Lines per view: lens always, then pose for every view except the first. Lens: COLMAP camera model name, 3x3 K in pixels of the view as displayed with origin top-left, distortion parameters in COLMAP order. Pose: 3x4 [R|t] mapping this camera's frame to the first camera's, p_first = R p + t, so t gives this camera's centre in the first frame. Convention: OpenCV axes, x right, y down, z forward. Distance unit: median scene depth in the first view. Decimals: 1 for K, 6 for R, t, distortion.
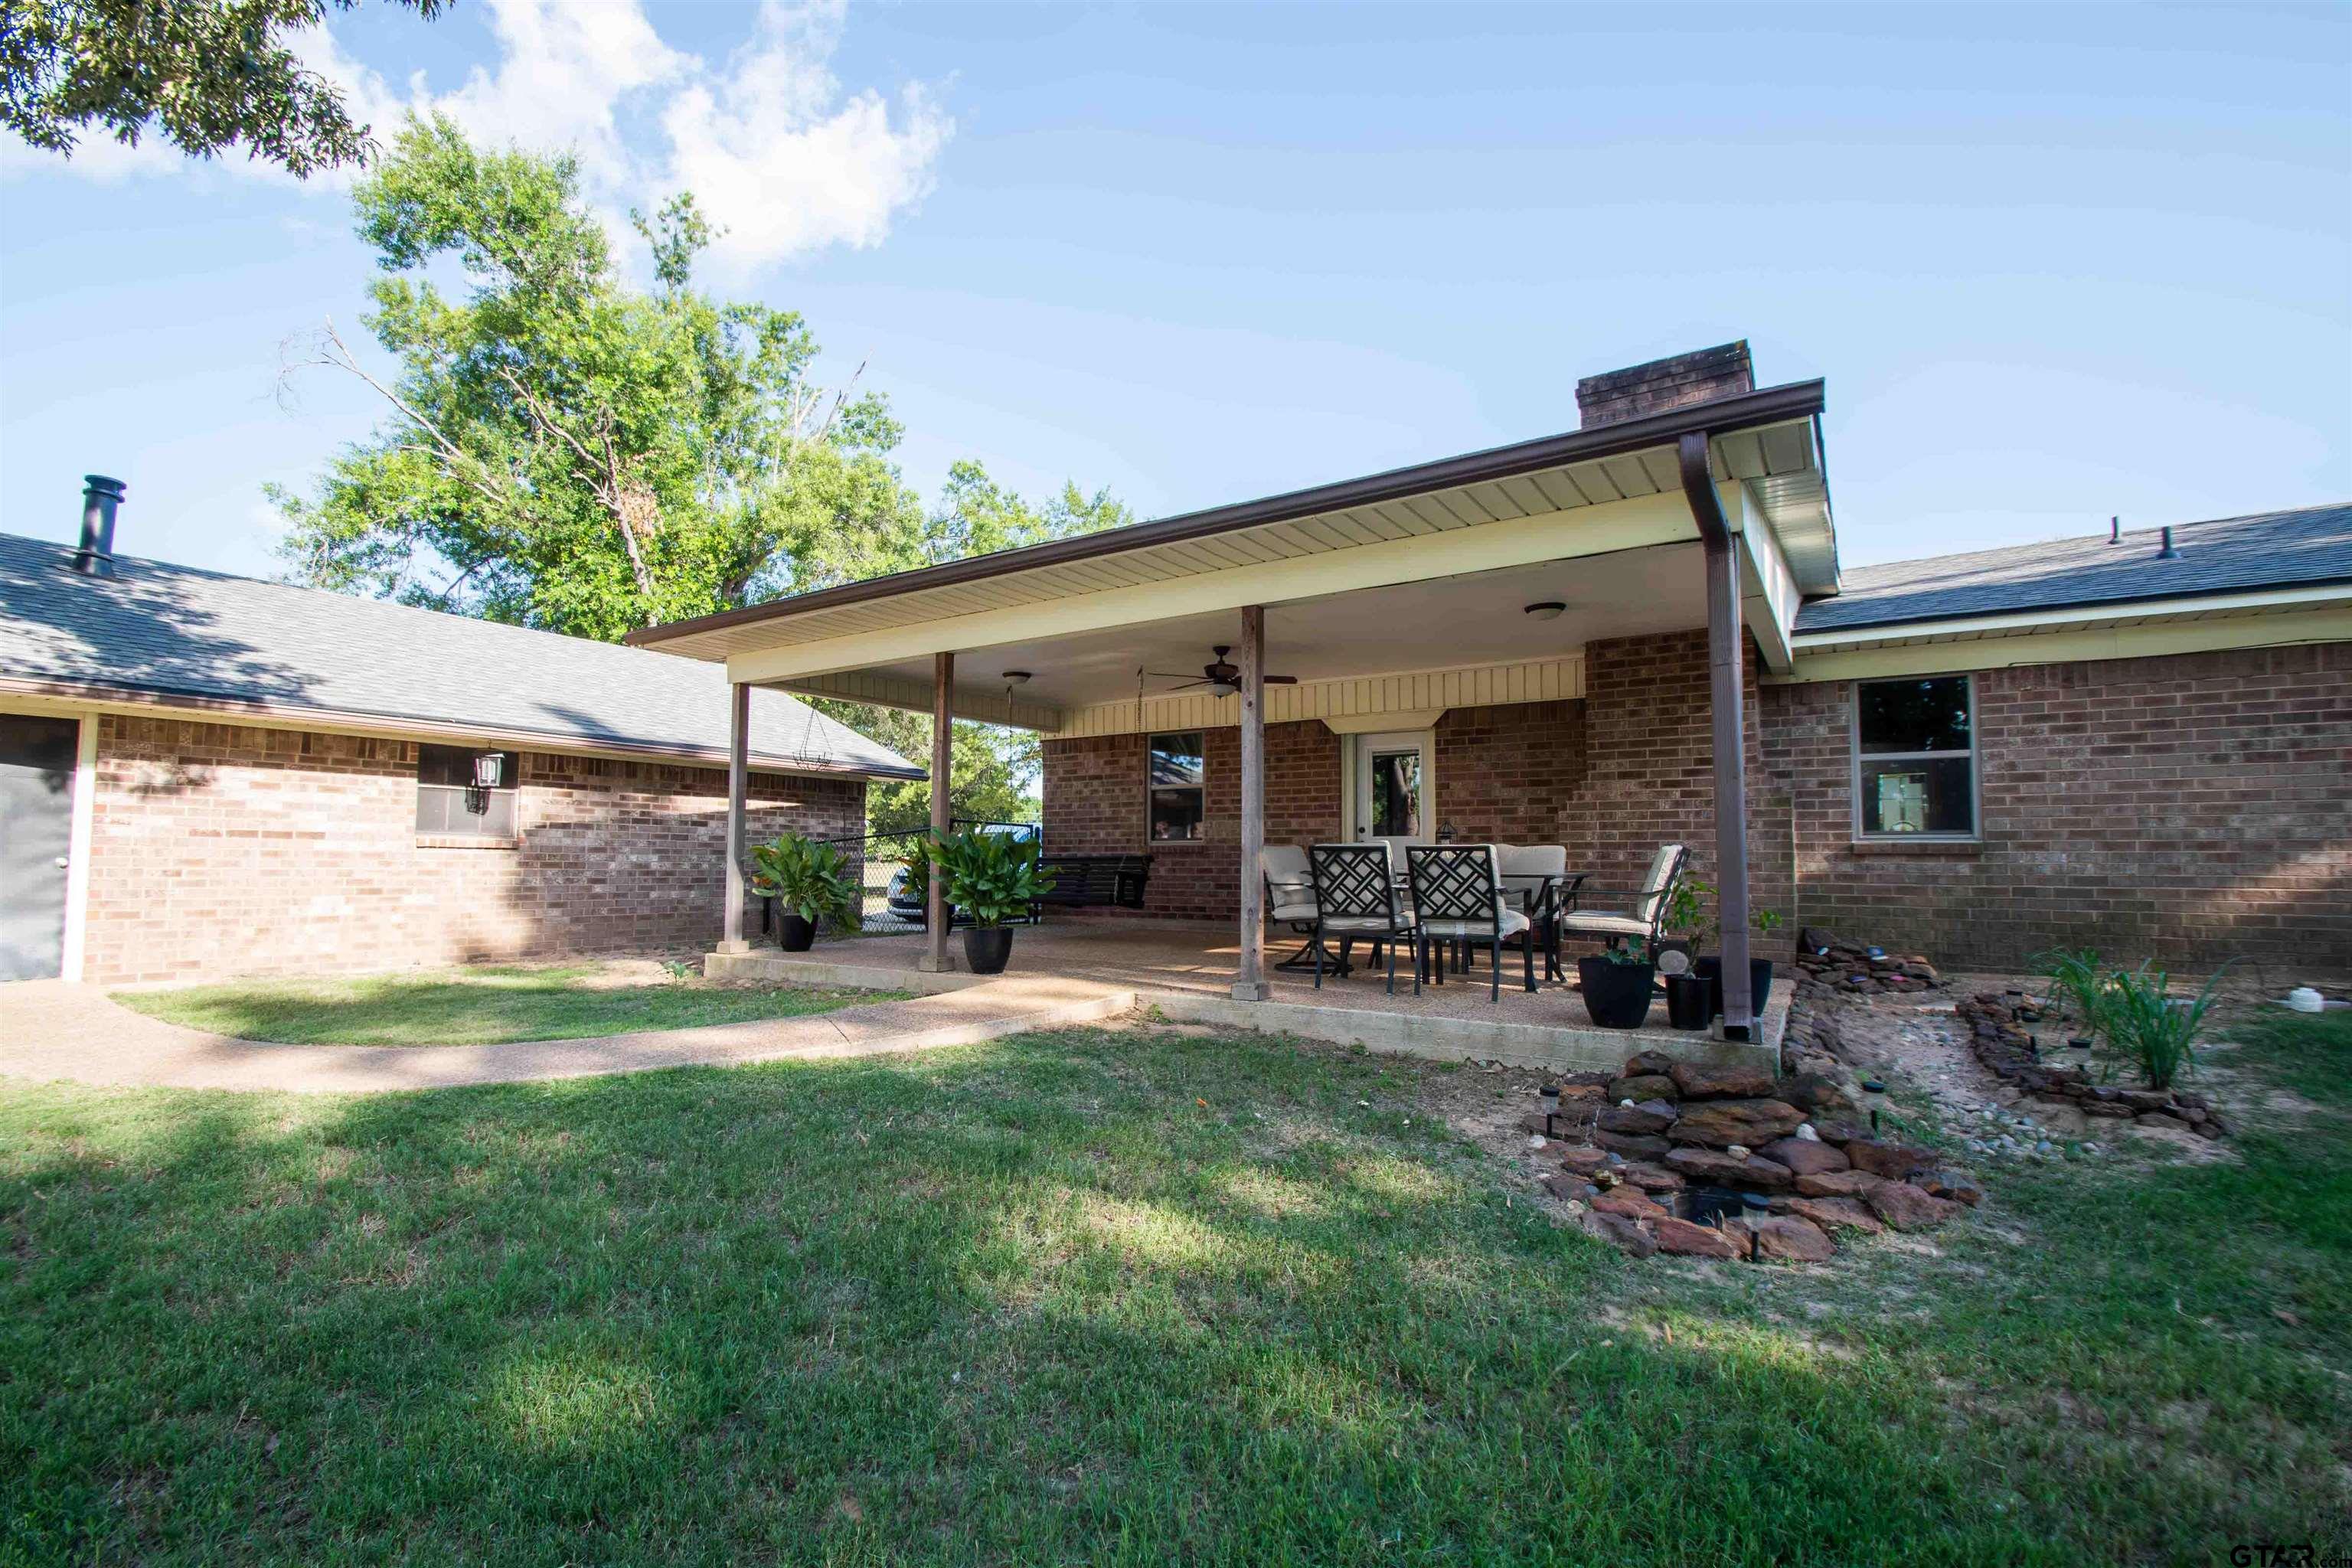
lens RADIAL K [[1039.0, 0, 1173.6], [0, 1039.0, 794.5], [0, 0, 1]] dist [0.008871, -0.011868]
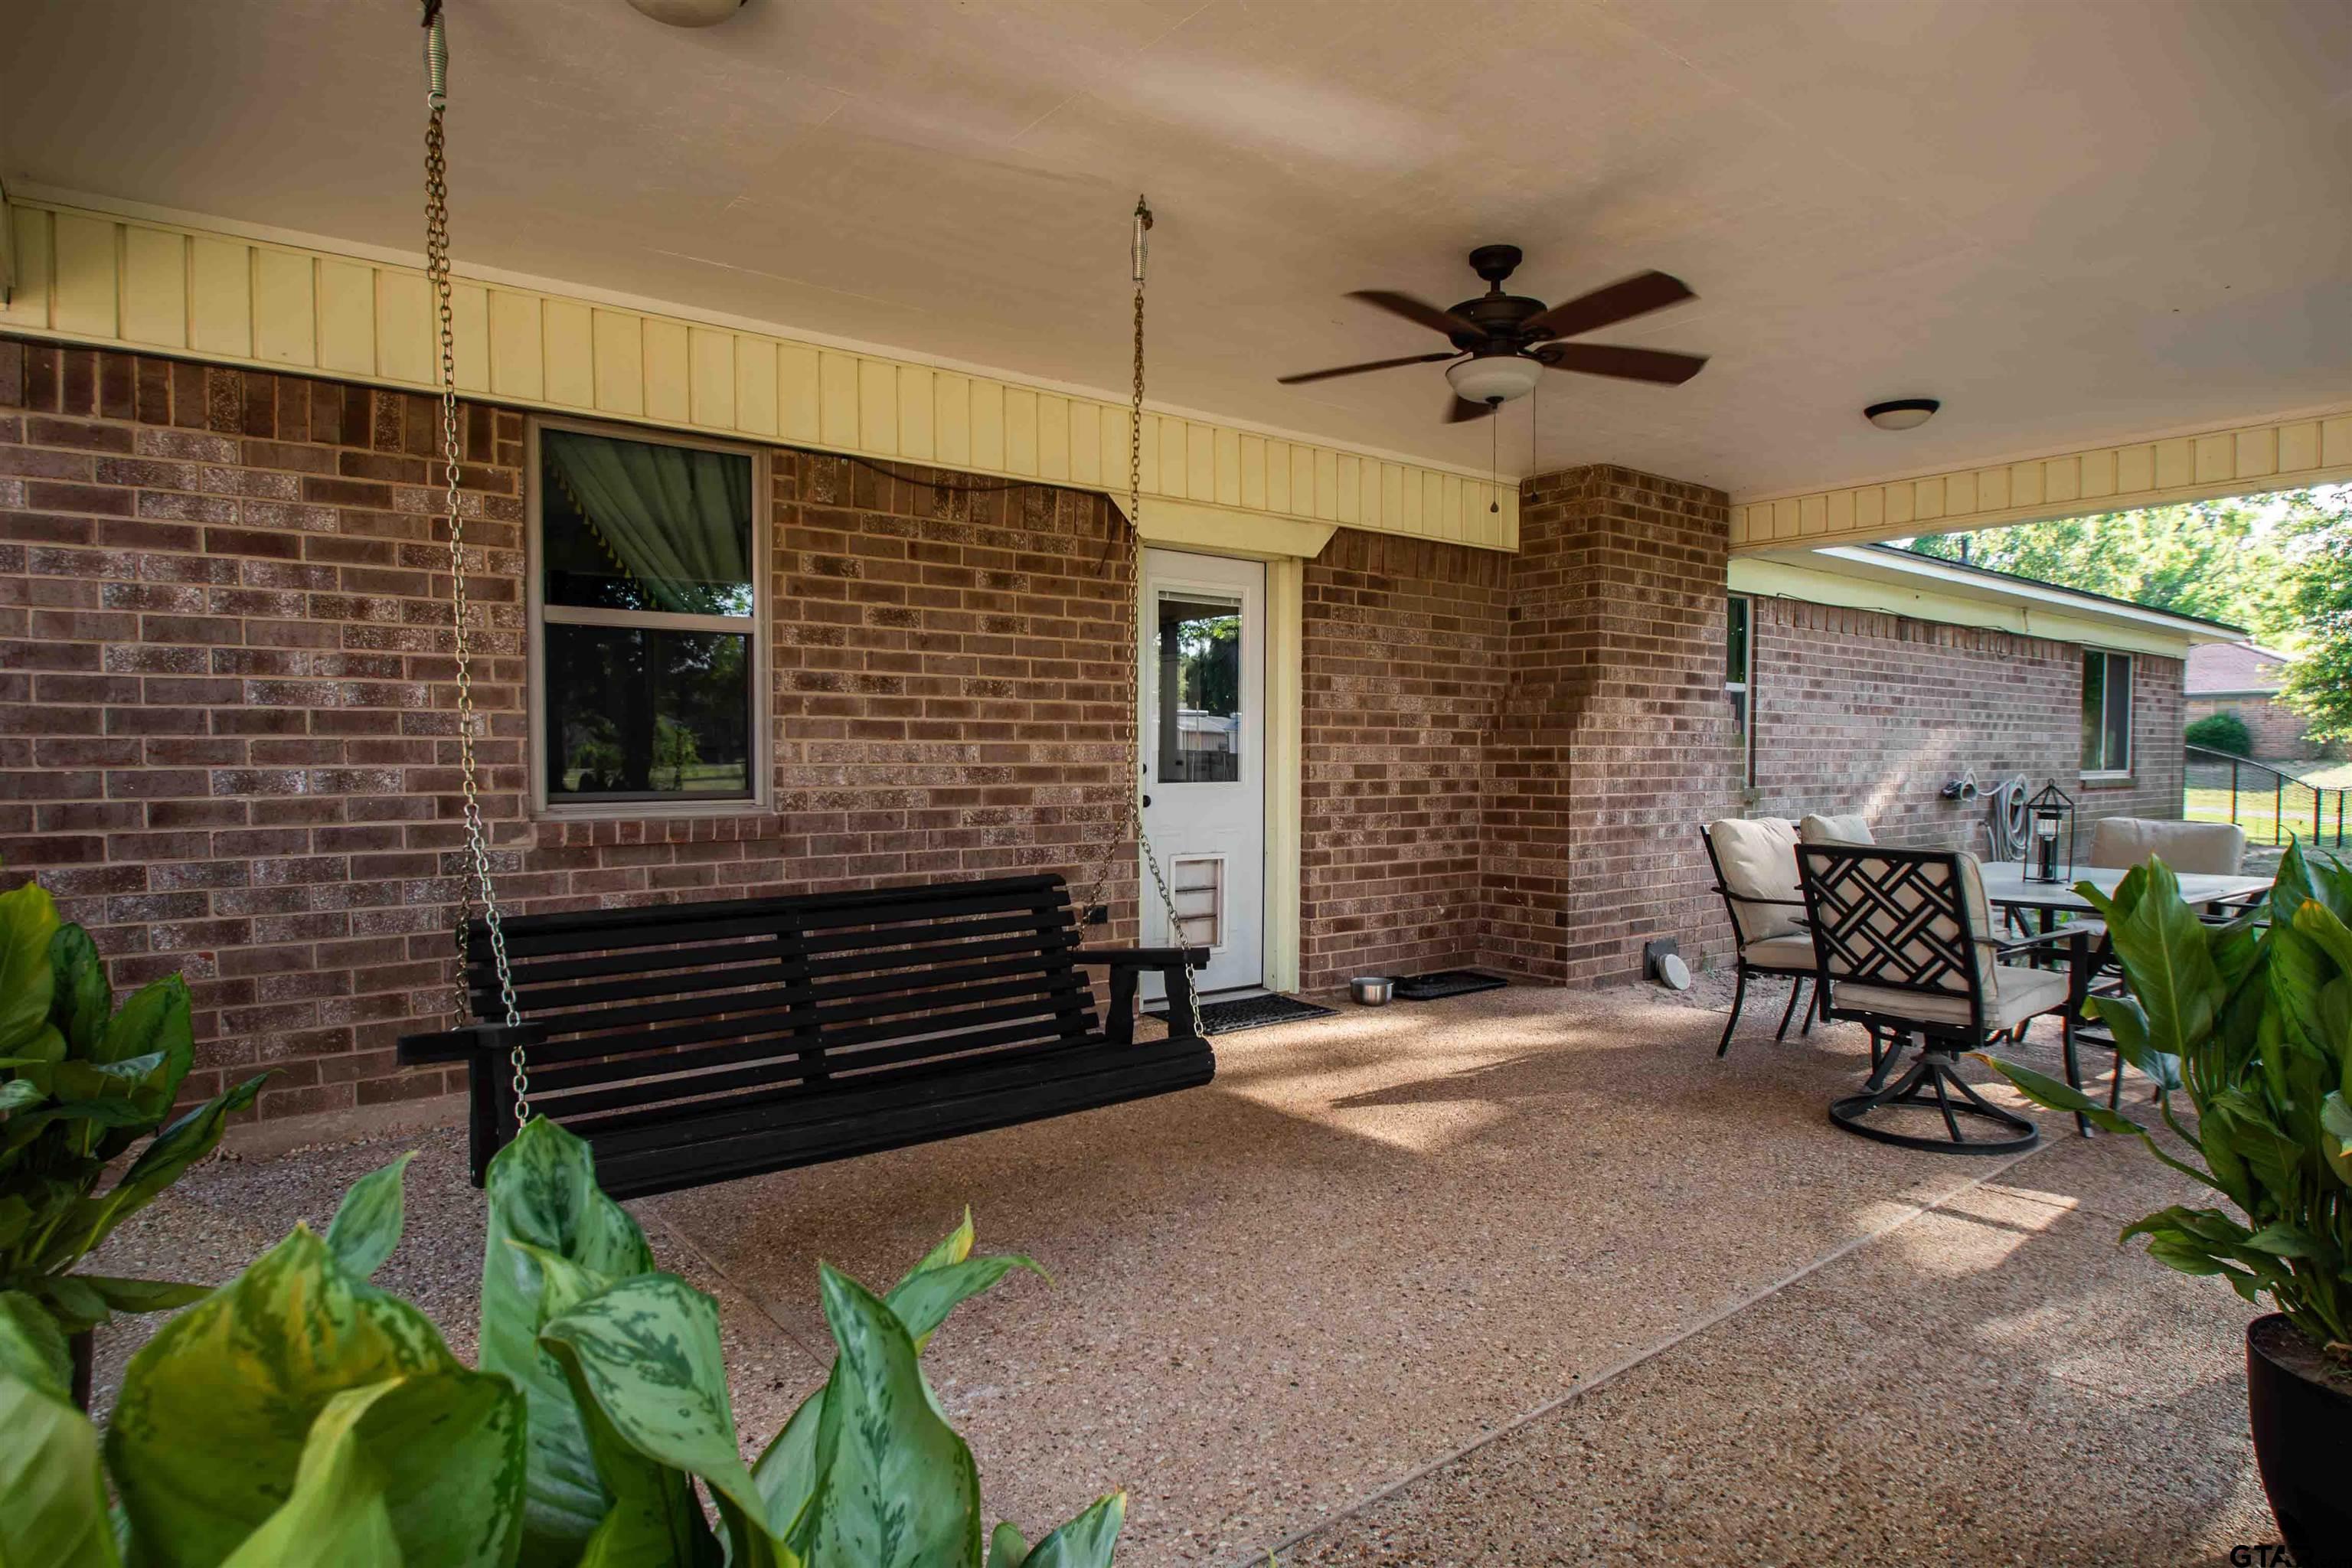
lens RADIAL K [[1232.4, 0, 1169.5], [0, 1232.4, 797.0], [0, 0, 1]] dist [-0.020163, 0.000244]
pose [[0.358281, -0.040338, 0.932742, -0.319696], [-0.062979, 0.995746, 0.067254, 0.011460], [-0.931487, -0.082838, 0.354216, 0.859354]]
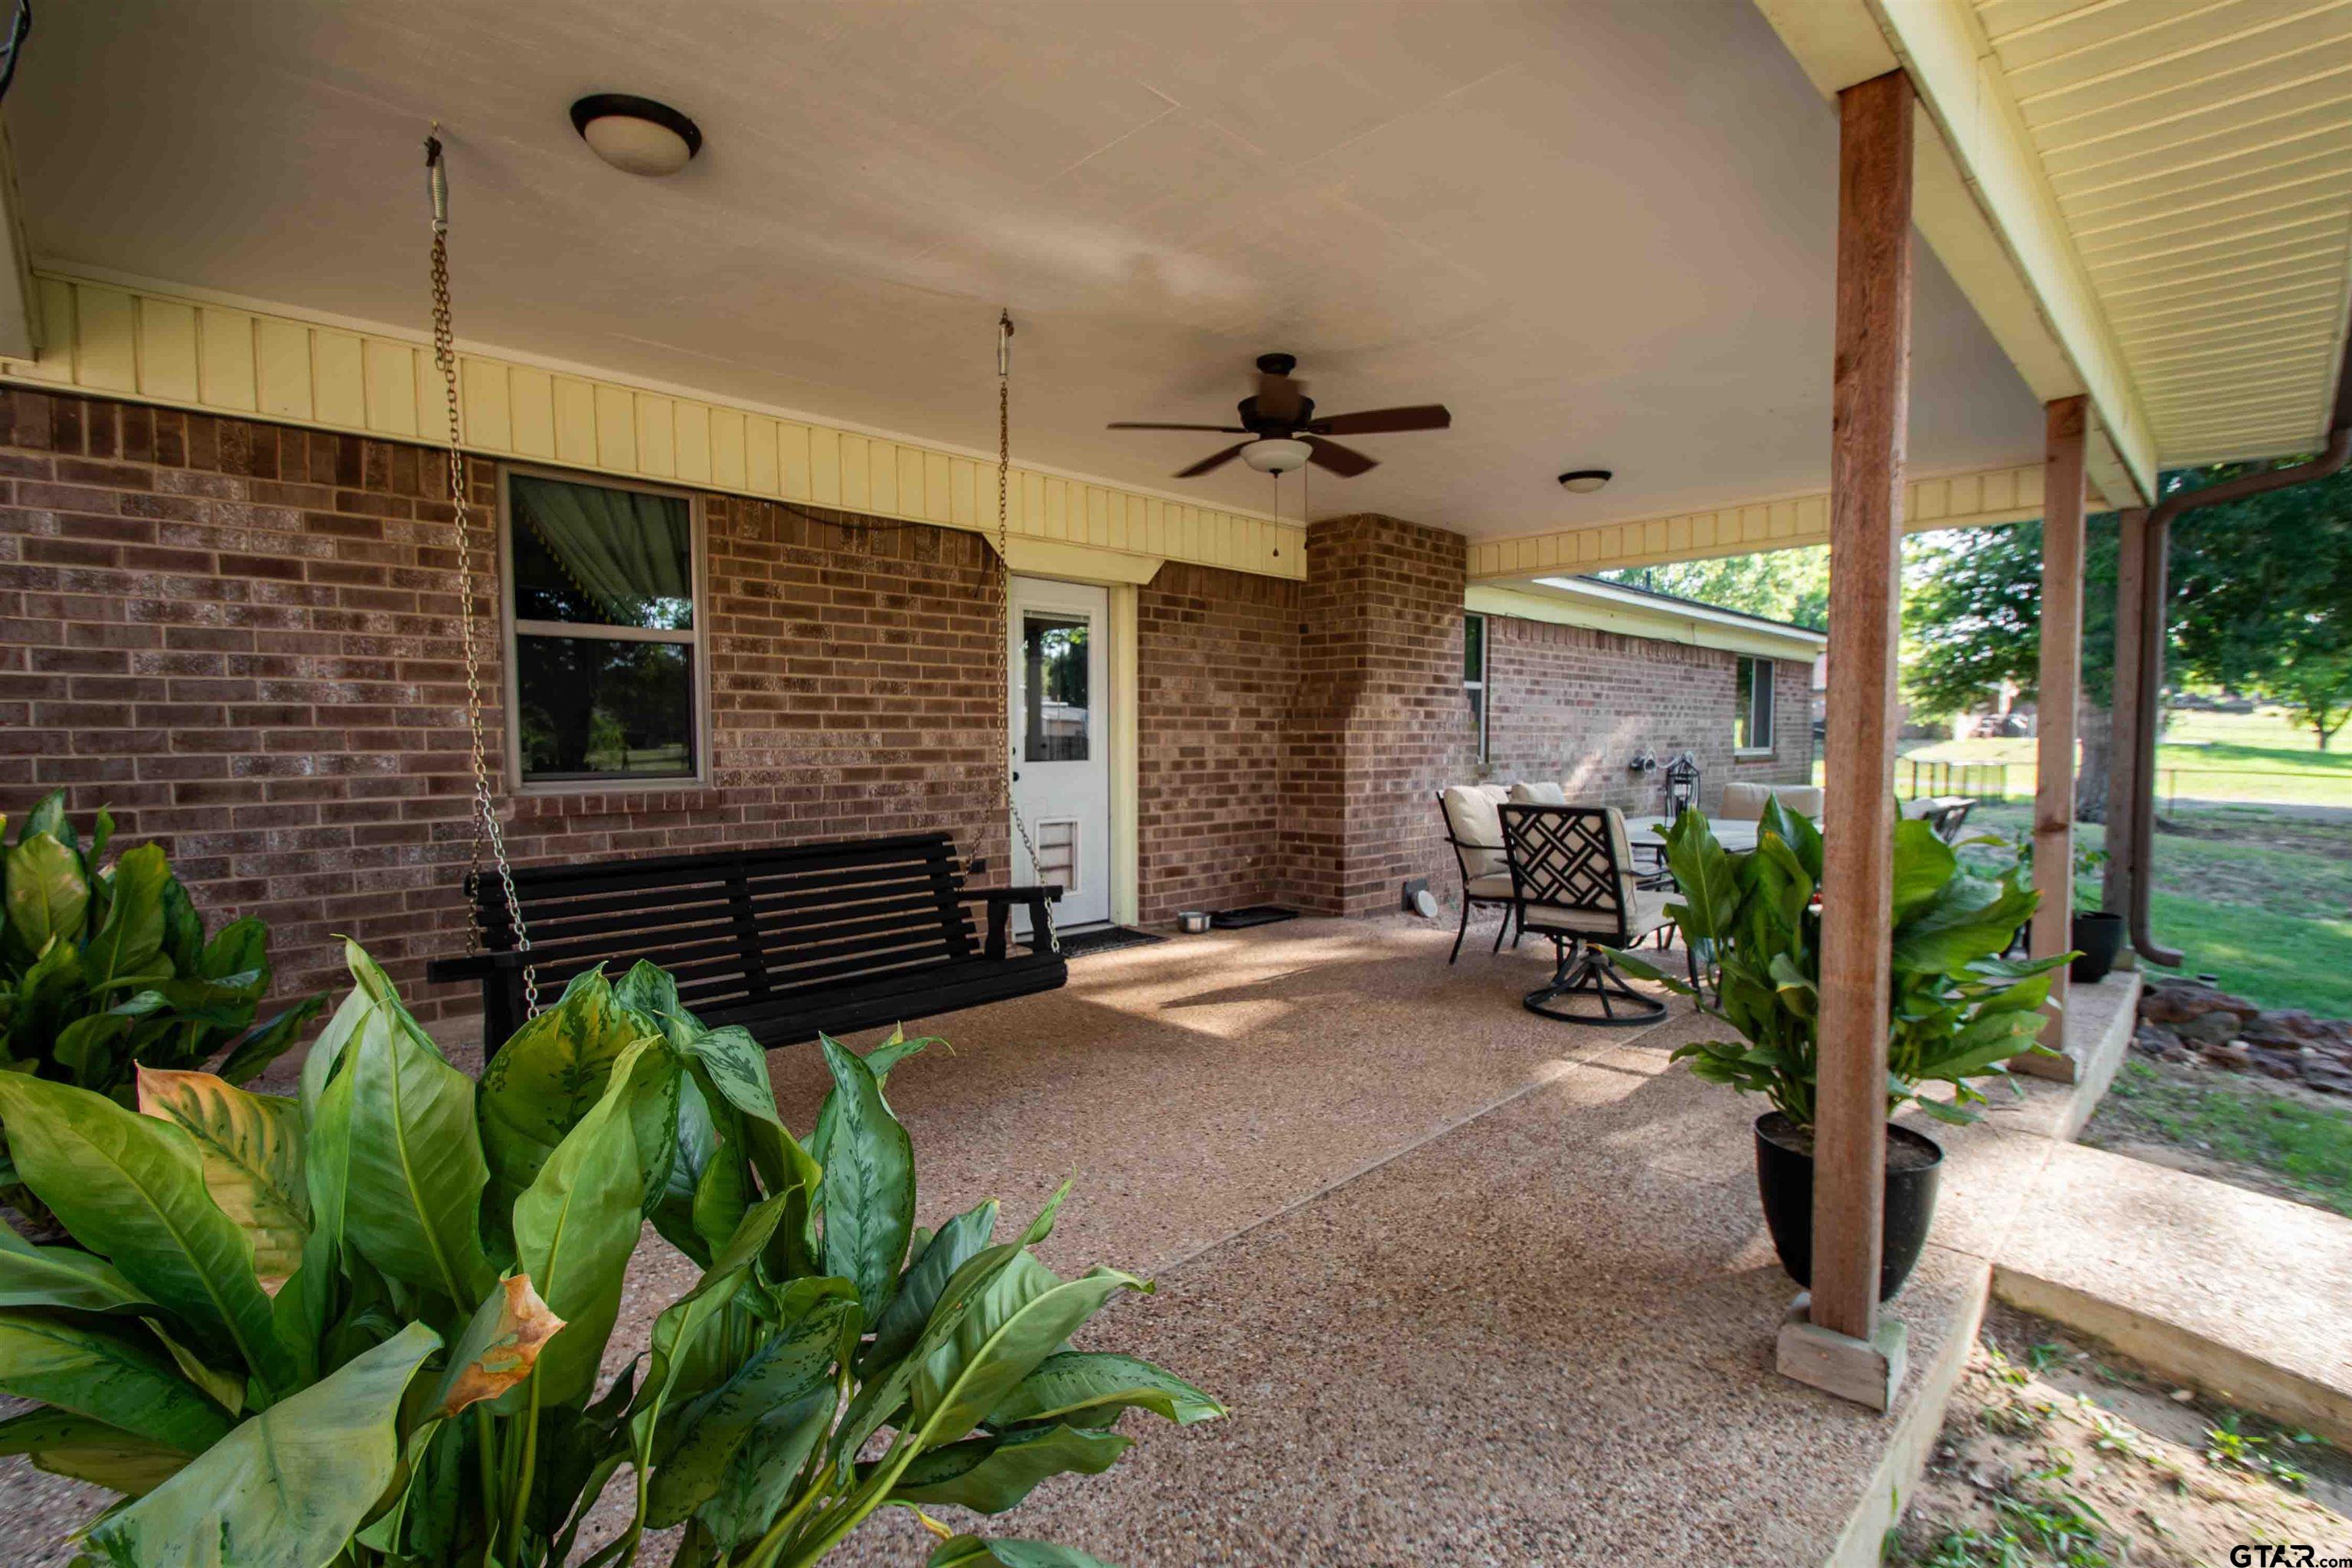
lens RADIAL K [[1039.0, 0, 1159.9], [0, 1039.0, 796.2], [0, 0, 1]] dist [0.008871, -0.011868]
pose [[0.246863, -0.063238, 0.966985, -0.358962], [-0.062537, 0.994749, 0.081019, 0.009299], [-0.967030, -0.080473, 0.241612, 0.841993]]
